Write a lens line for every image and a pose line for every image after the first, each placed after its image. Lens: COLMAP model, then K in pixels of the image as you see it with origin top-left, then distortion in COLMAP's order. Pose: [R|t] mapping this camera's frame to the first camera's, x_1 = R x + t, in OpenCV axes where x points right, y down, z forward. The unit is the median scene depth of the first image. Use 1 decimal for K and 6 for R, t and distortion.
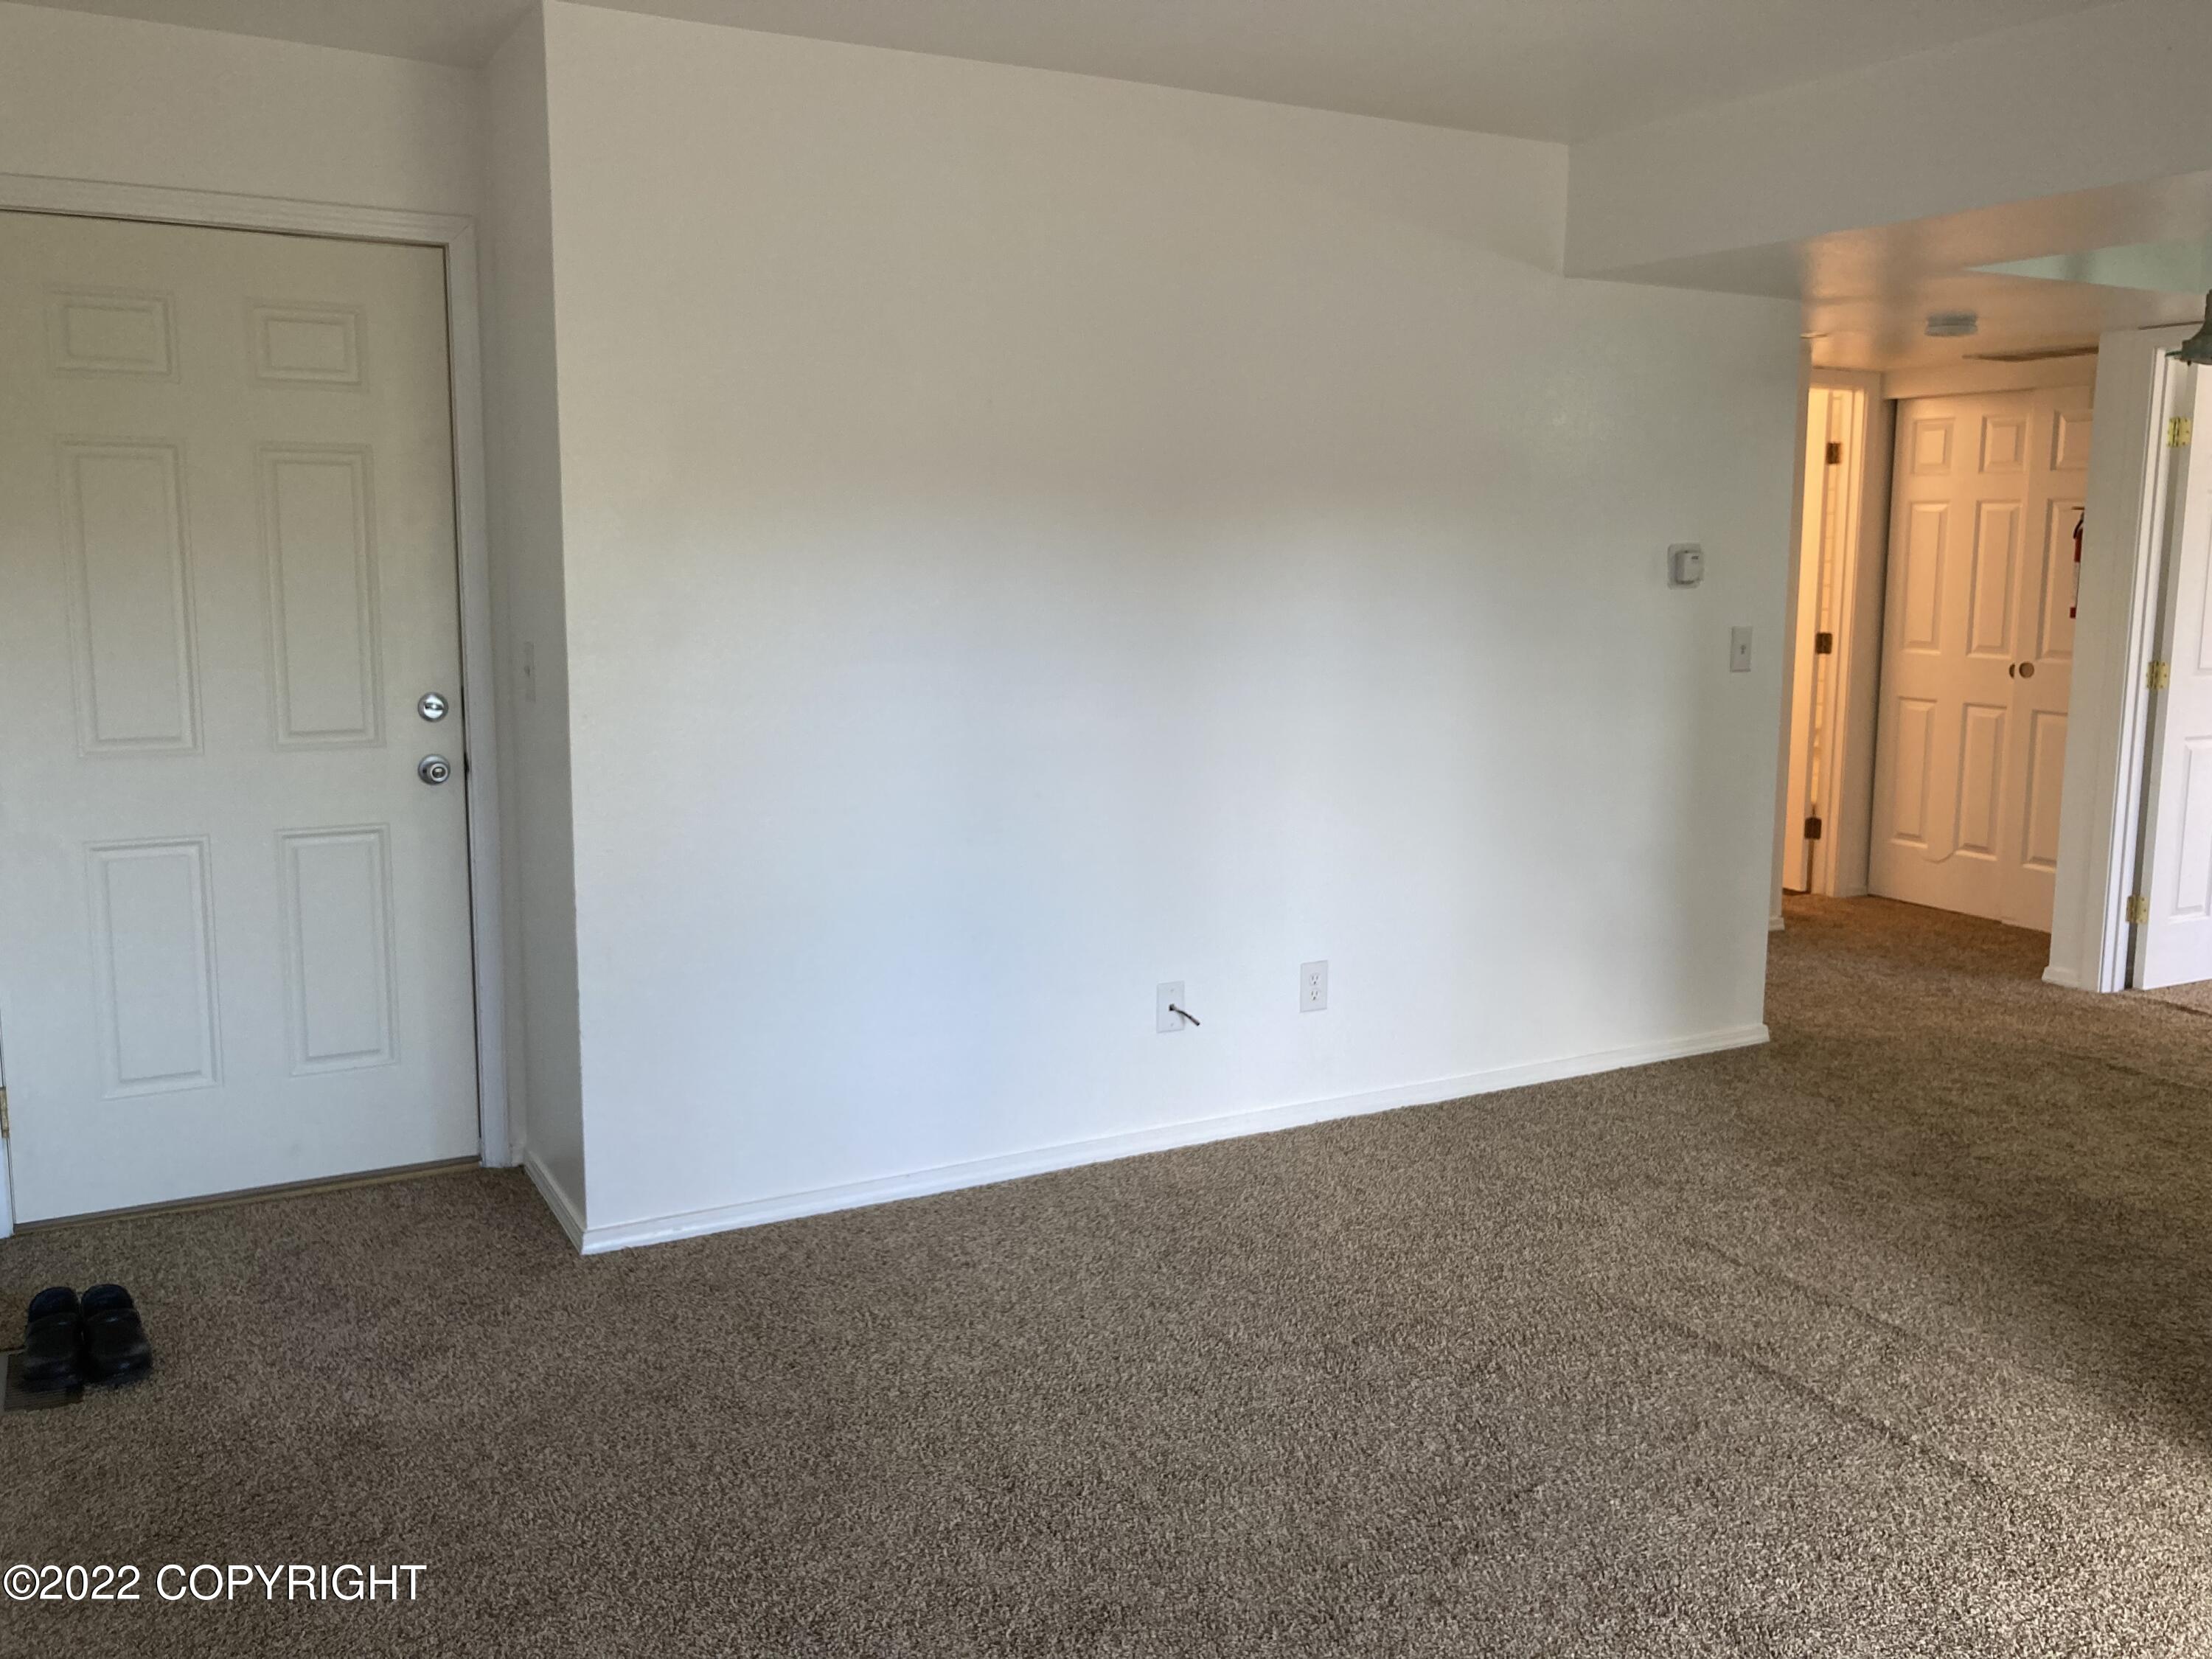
lens RADIAL K [[1807.8, 0, 1105.2], [0, 1807.8, 799.1], [0, 0, 1]] dist [-0.089156, 0.137221]
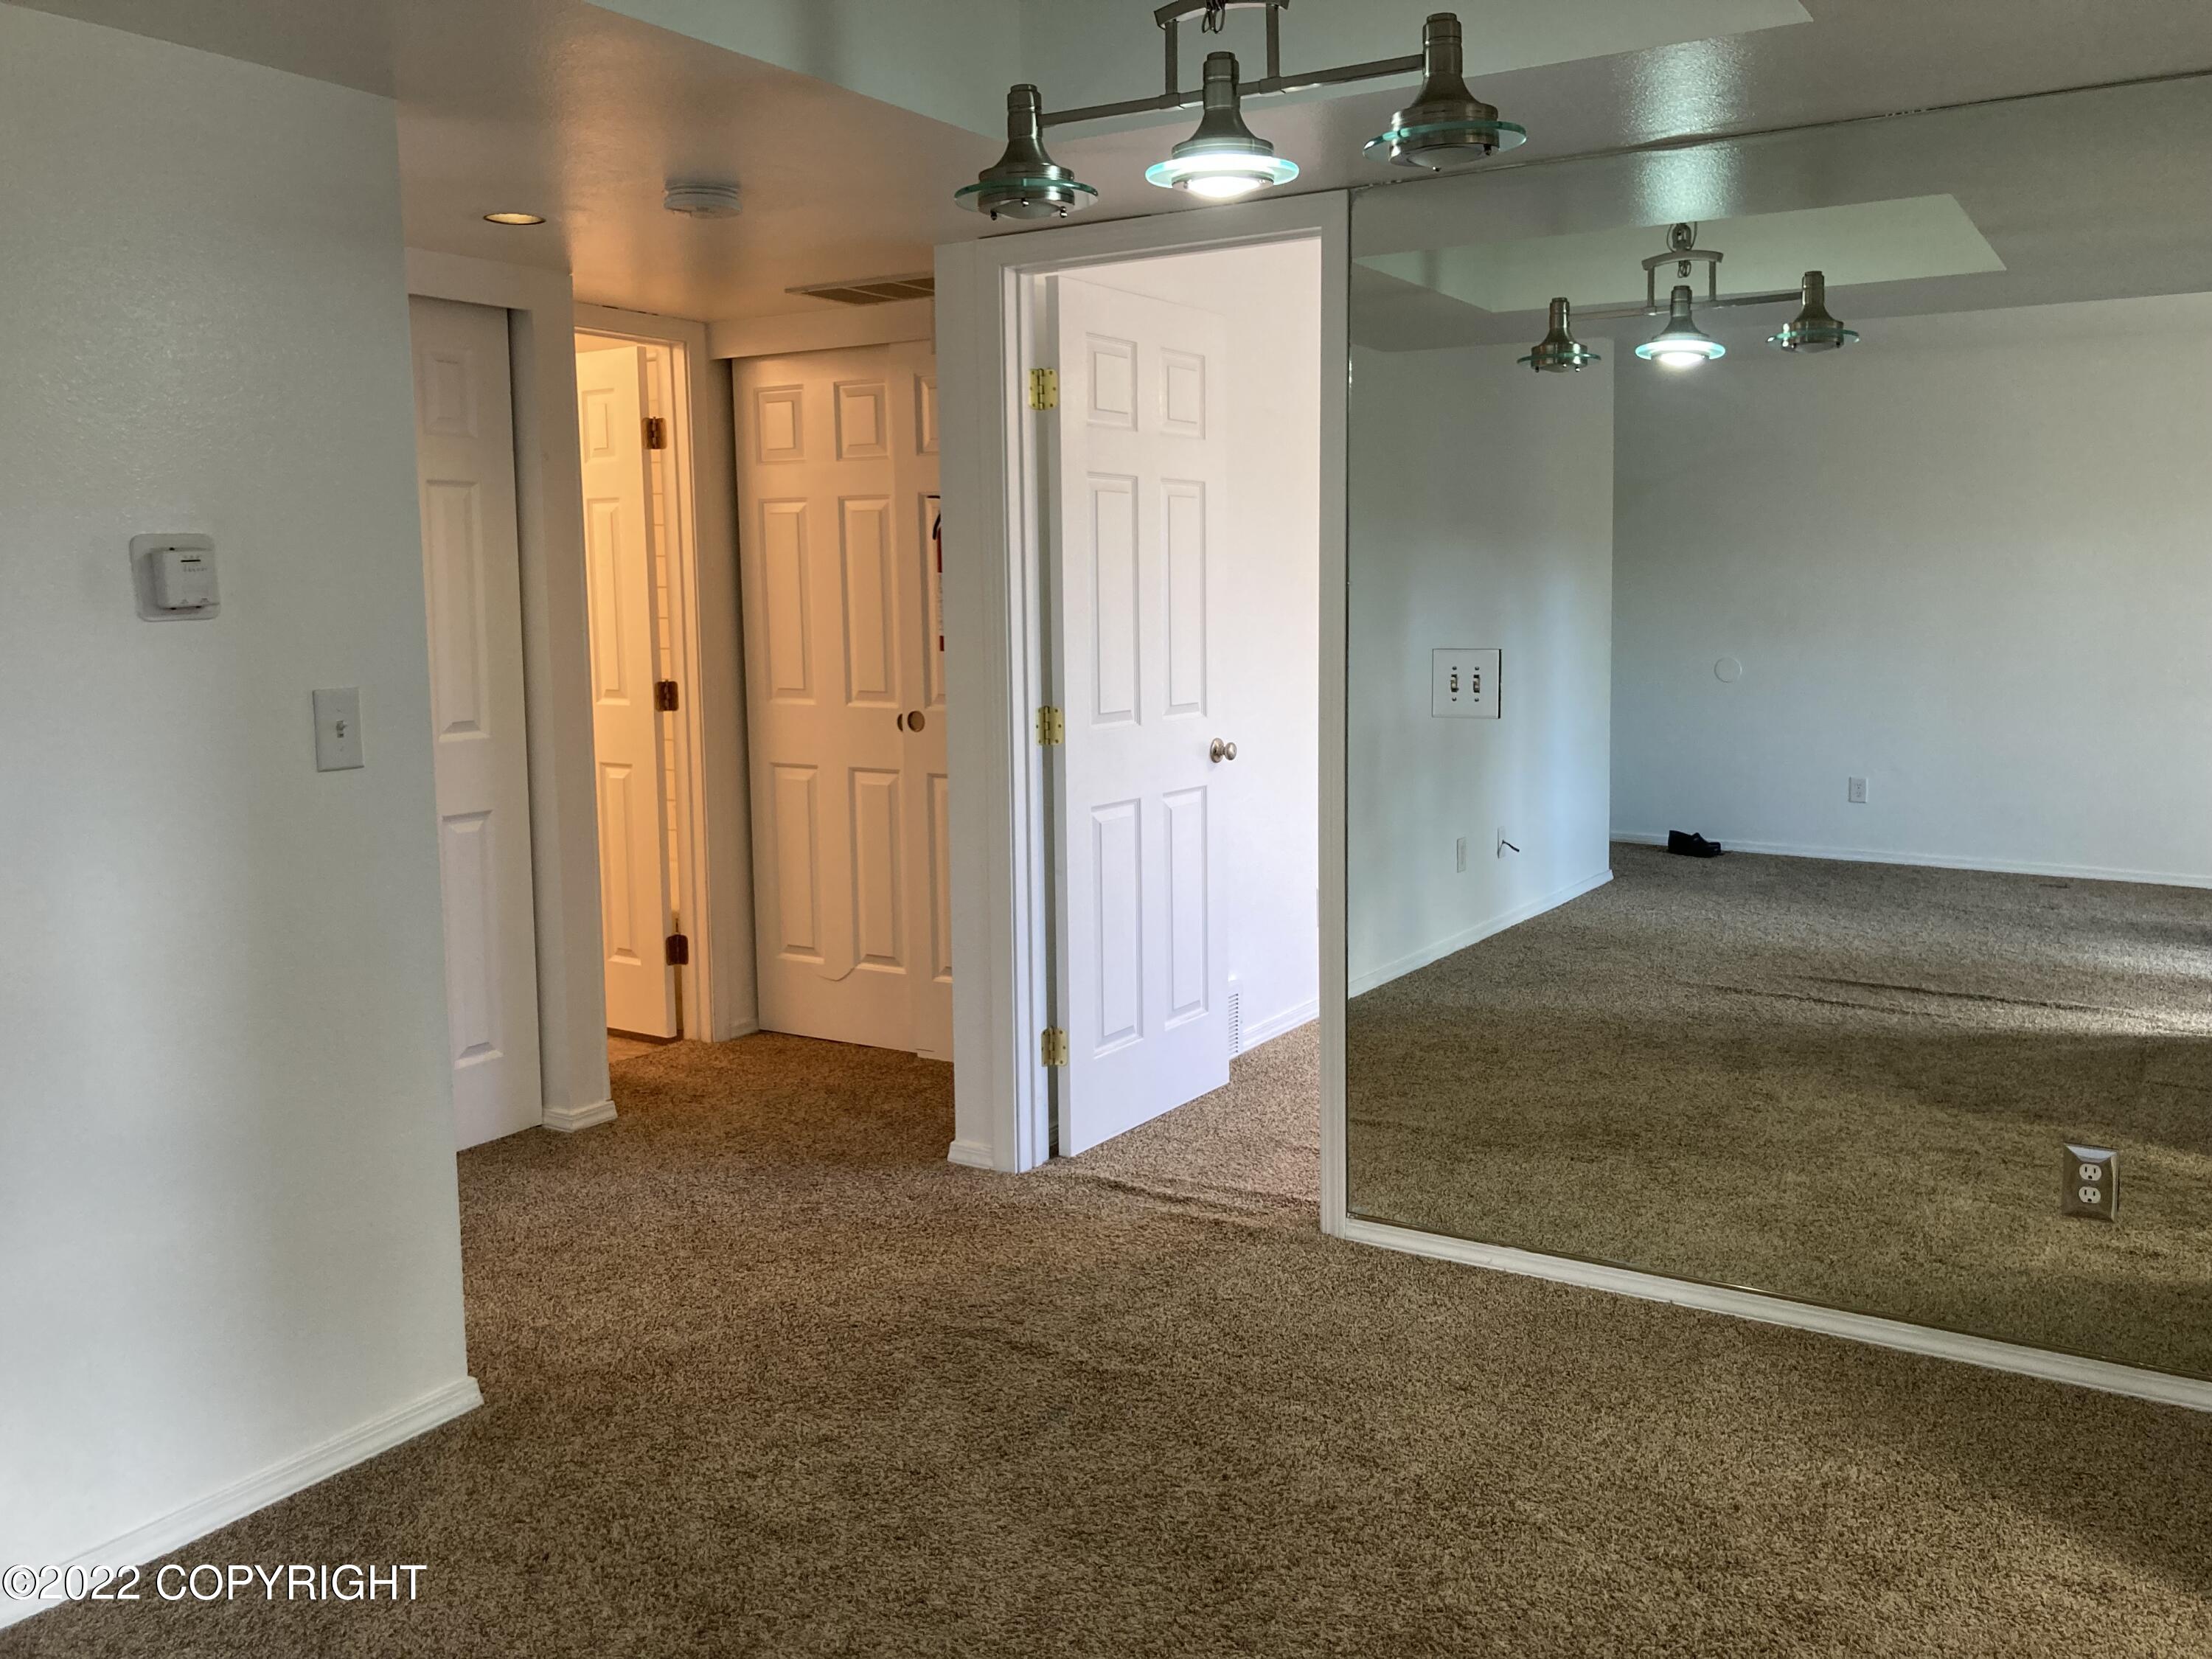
lens RADIAL K [[1824.9, 0, 1106.0], [0, 1824.9, 829.5], [0, 0, 1]] dist [0.056118, -0.001764]
pose [[0.869178, -0.081725, 0.487700, 0.234120], [0.086871, 0.996146, 0.012106, -0.032983], [-0.486810, 0.031845, 0.872927, 0.326894]]
